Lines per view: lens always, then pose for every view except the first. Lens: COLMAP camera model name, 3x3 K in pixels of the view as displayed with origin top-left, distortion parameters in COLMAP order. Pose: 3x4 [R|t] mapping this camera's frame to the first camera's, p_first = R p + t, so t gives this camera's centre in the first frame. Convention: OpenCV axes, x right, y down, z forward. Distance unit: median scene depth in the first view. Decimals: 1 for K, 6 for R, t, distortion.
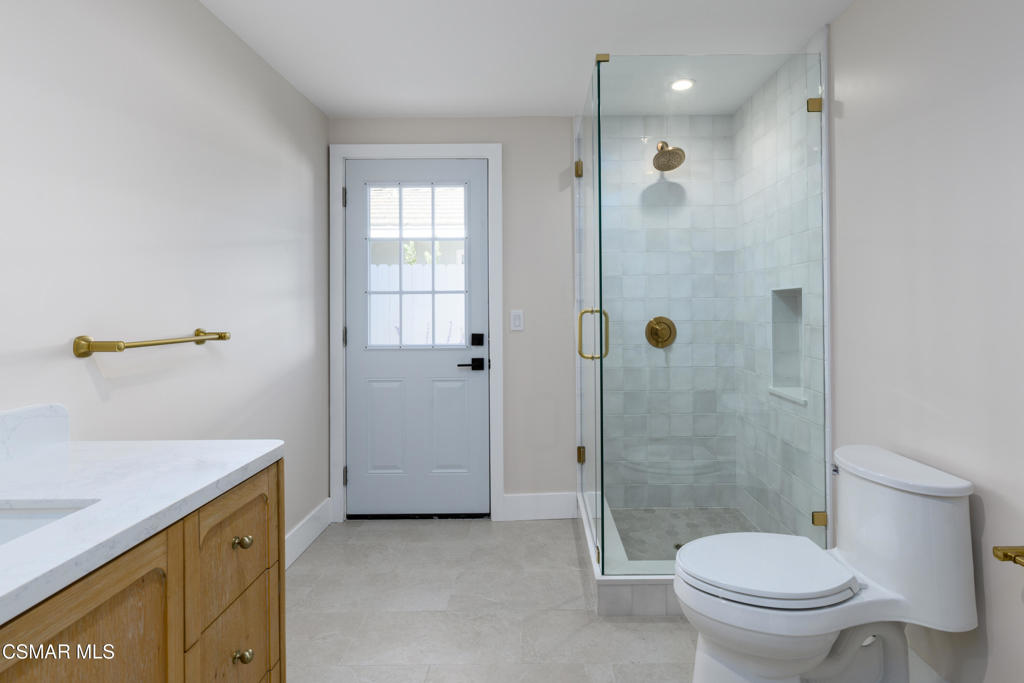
lens RADIAL K [[493.9, 0, 512.9], [0, 493.9, 302.8], [0, 0, 1]] dist [-0.001831, -0.000189]
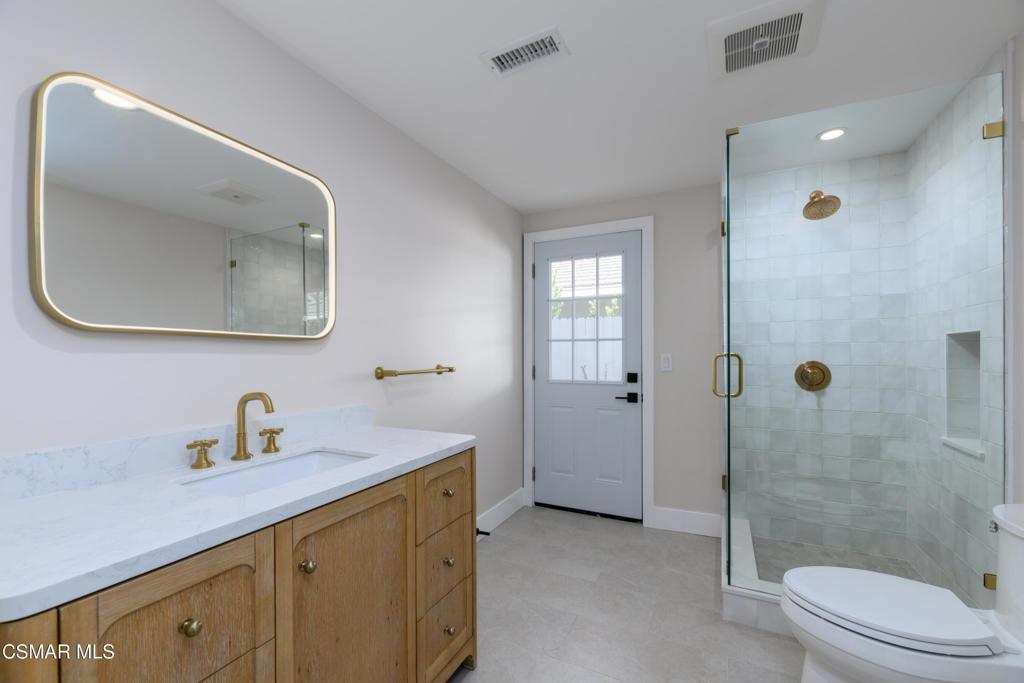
lens RADIAL K [[433.1, 0, 514.8], [0, 433.1, 351.9], [0, 0, 1]] dist [0.001632, -0.000065]
pose [[0.892163, 0.002444, -0.451707, 0.160516], [0.001699, 0.999960, 0.008766, 0.000042], [0.451710, -0.008589, 0.892123, -0.100390]]
